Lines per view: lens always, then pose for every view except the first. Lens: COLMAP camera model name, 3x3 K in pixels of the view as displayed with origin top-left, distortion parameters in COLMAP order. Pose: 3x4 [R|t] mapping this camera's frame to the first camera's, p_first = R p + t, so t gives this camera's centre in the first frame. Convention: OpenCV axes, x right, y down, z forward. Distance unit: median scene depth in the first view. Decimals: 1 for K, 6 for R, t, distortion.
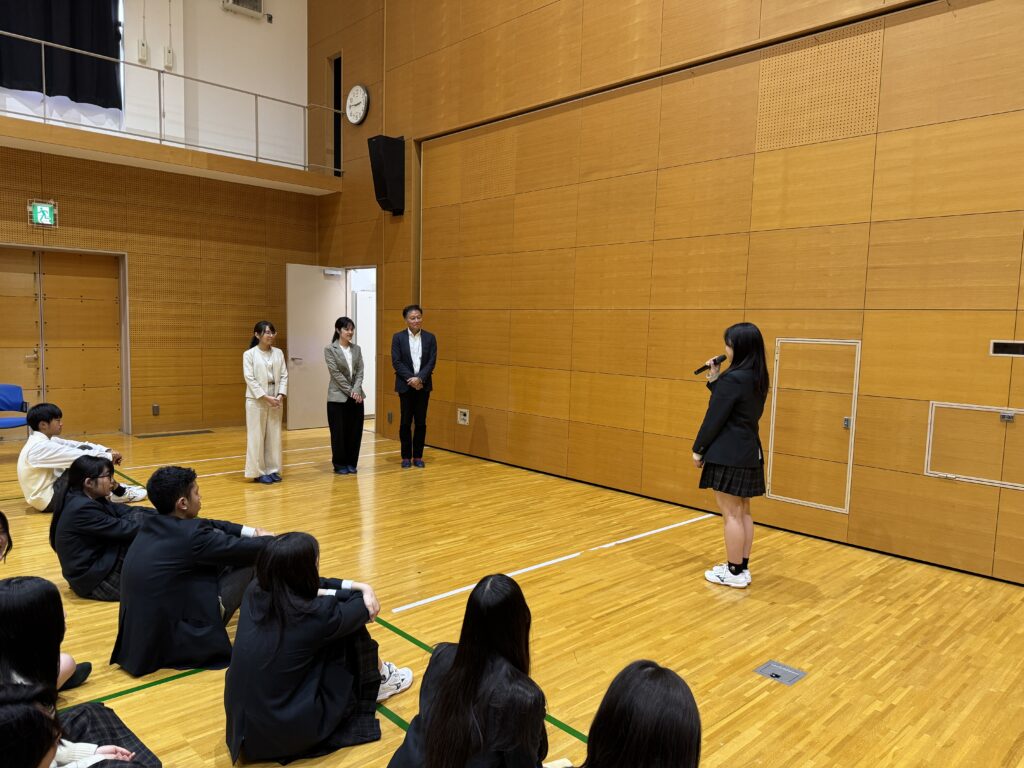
lens RADIAL K [[717.8, 0, 514.5], [0, 717.8, 384.7], [0, 0, 1]] dist [-0.006583, -0.004543]
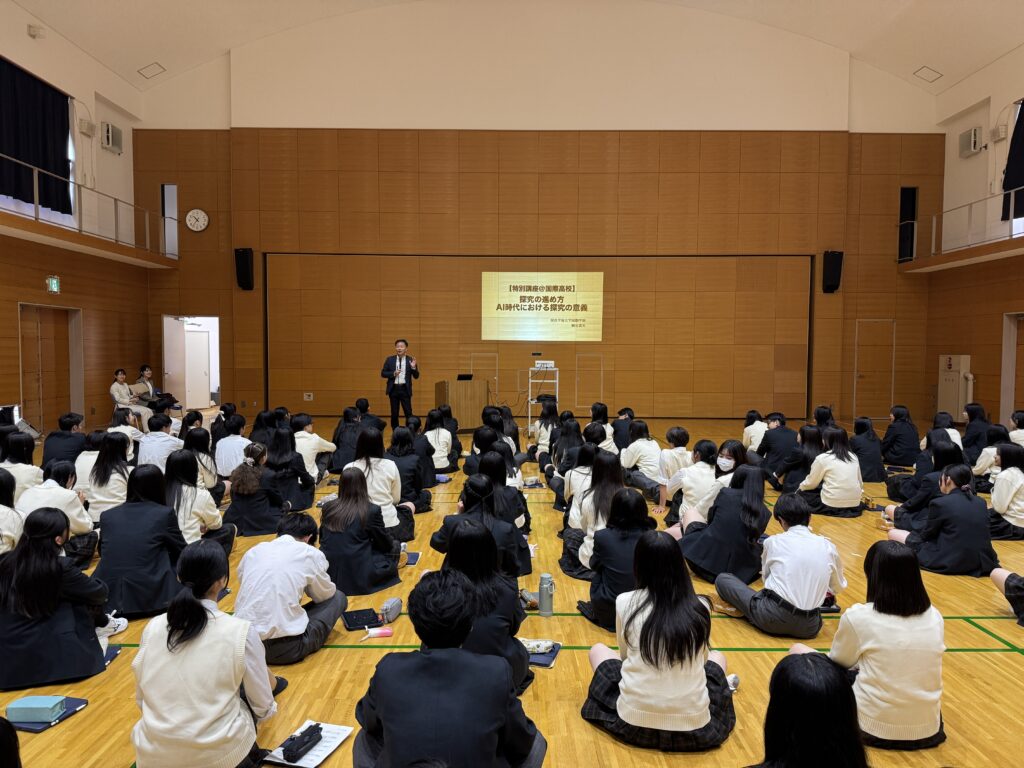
lens RADIAL K [[719.0, 0, 512.0], [0, 719.0, 384.0], [0, 0, 1]] dist [-0.012509, -0.002095]
pose [[0.687008, -0.054100, 0.724633, -1.557086], [0.071726, 0.997403, 0.006464, 0.051994], [-0.723101, 0.047534, 0.689105, -1.091022]]
